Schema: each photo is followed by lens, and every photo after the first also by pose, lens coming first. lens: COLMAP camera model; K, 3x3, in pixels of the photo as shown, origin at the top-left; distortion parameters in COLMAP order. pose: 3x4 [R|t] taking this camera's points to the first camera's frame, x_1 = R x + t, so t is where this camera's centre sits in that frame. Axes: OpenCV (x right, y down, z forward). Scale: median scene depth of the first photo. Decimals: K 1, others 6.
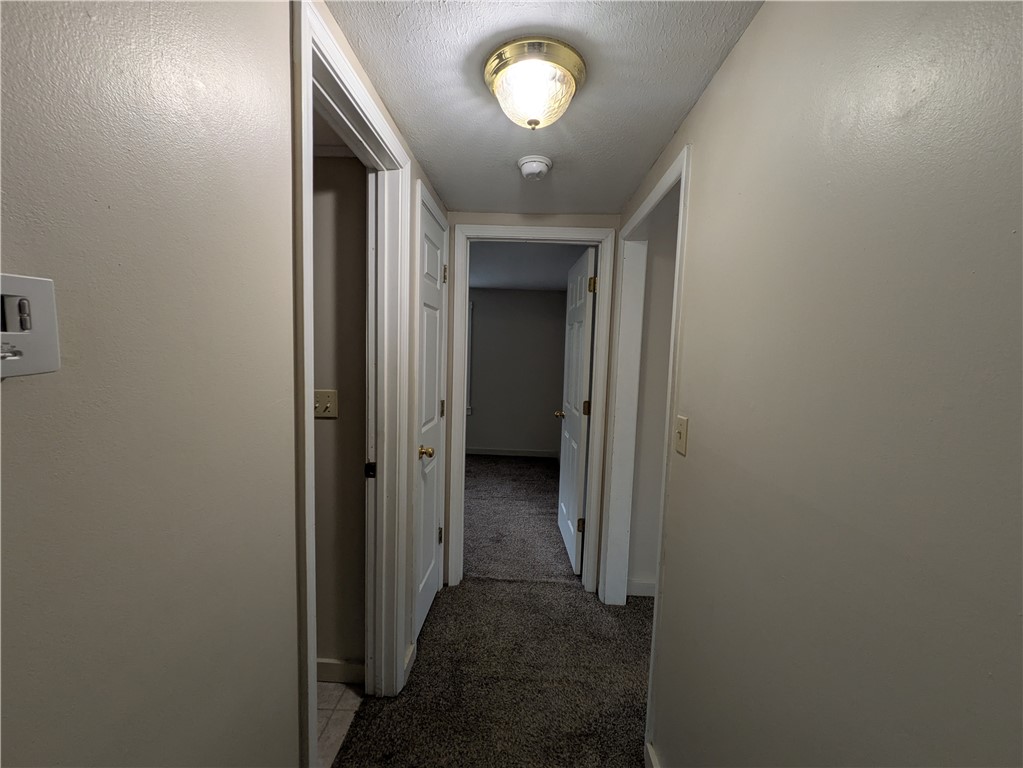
lens RADIAL K [[405.1, 0, 512.4], [0, 405.1, 385.2], [0, 0, 1]] dist [0.000402, 0.000436]
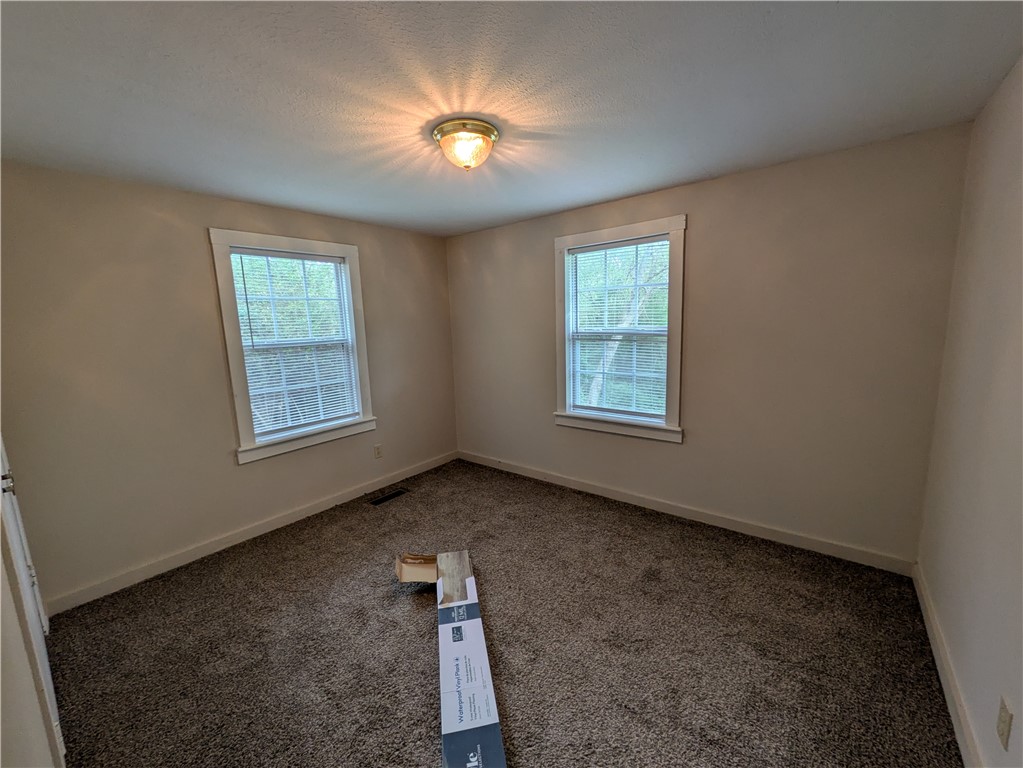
lens RADIAL K [[405.1, 0, 512.4], [0, 405.1, 385.2], [0, 0, 1]] dist [0.000402, 0.000436]
pose [[0.799714, 0.031721, -0.599543, 0.036696], [0.011385, 0.997623, 0.067968, -0.042879], [0.600273, -0.061181, 0.797452, 0.551146]]
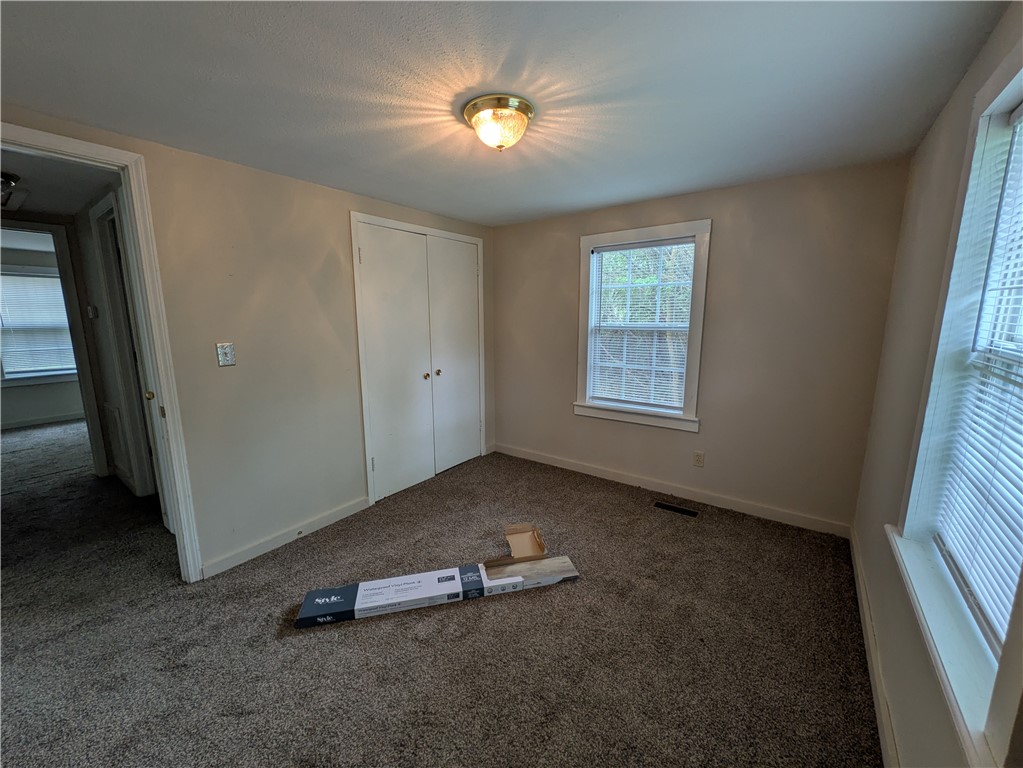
lens RADIAL K [[405.1, 0, 512.4], [0, 405.1, 385.2], [0, 0, 1]] dist [0.000402, 0.000436]
pose [[-0.564357, 0.111398, -0.817980, 0.075843], [-0.085400, 0.977660, 0.192064, -0.086385], [0.821102, 0.178248, -0.542235, 1.072713]]
